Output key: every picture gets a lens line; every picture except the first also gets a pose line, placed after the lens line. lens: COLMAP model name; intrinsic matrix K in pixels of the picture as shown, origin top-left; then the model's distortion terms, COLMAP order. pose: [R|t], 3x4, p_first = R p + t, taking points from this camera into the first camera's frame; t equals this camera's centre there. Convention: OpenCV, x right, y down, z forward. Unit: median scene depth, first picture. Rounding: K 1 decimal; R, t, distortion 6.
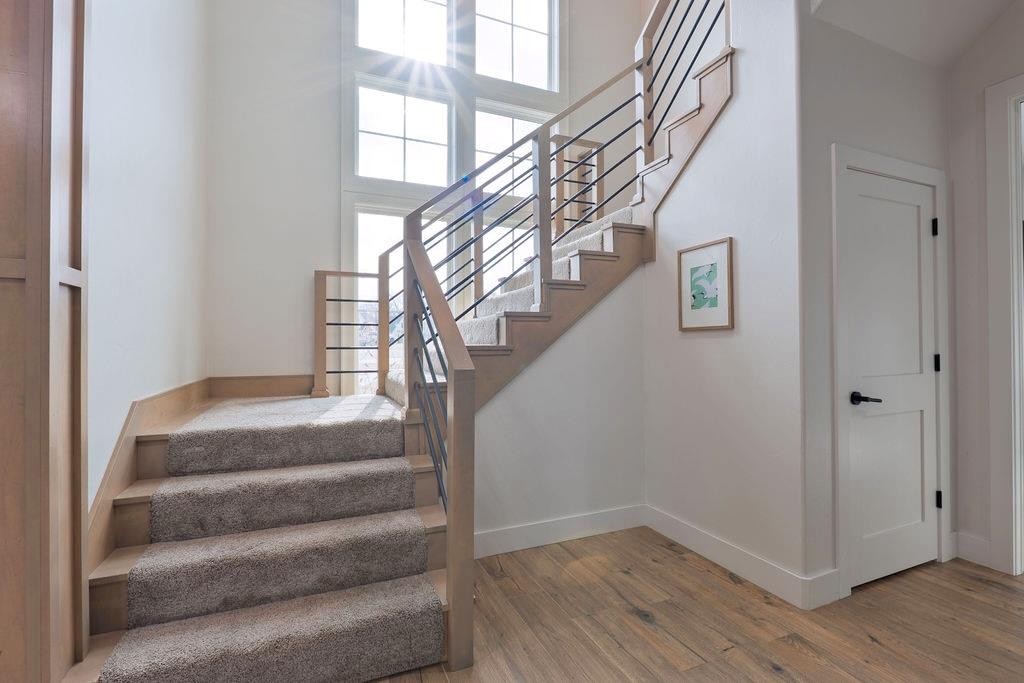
lens RADIAL K [[472.7, 0, 510.9], [0, 472.7, 340.5], [0, 0, 1]] dist [-0.002282, -0.000124]
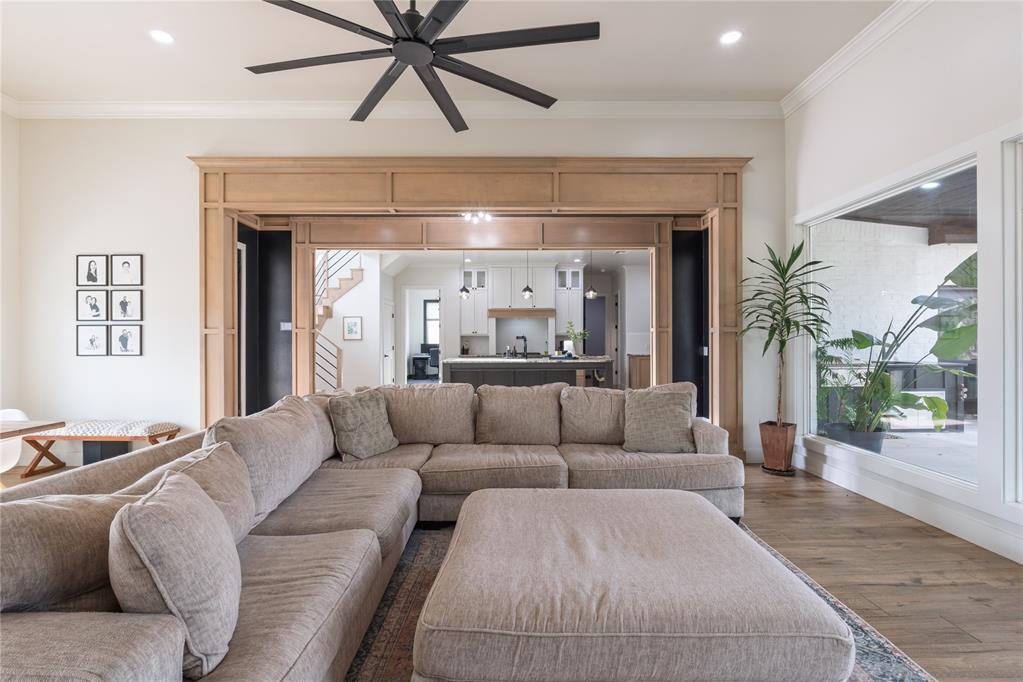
lens RADIAL K [[472.2, 0, 512.9], [0, 472.2, 341.6], [0, 0, 1]] dist [-0.002282, -0.000124]
pose [[0.379241, -0.003753, 0.925290, -2.496377], [-0.004383, 0.999973, 0.005852, -0.036700], [-0.925288, -0.006274, 0.379214, -1.529460]]
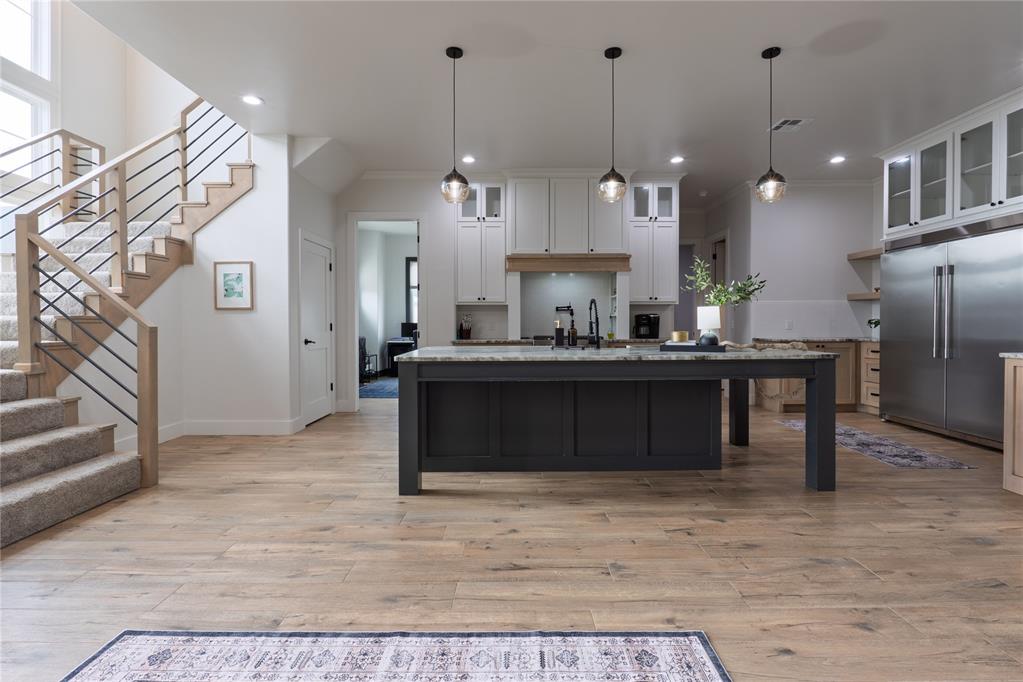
lens RADIAL K [[472.2, 0, 512.2], [0, 472.2, 324.8], [0, 0, 1]] dist [-0.002282, -0.000124]
pose [[0.394974, -0.000780, 0.918692, -0.821678], [-0.005588, 0.999979, 0.003251, 0.024655], [-0.918675, -0.006418, 0.394961, -0.683506]]
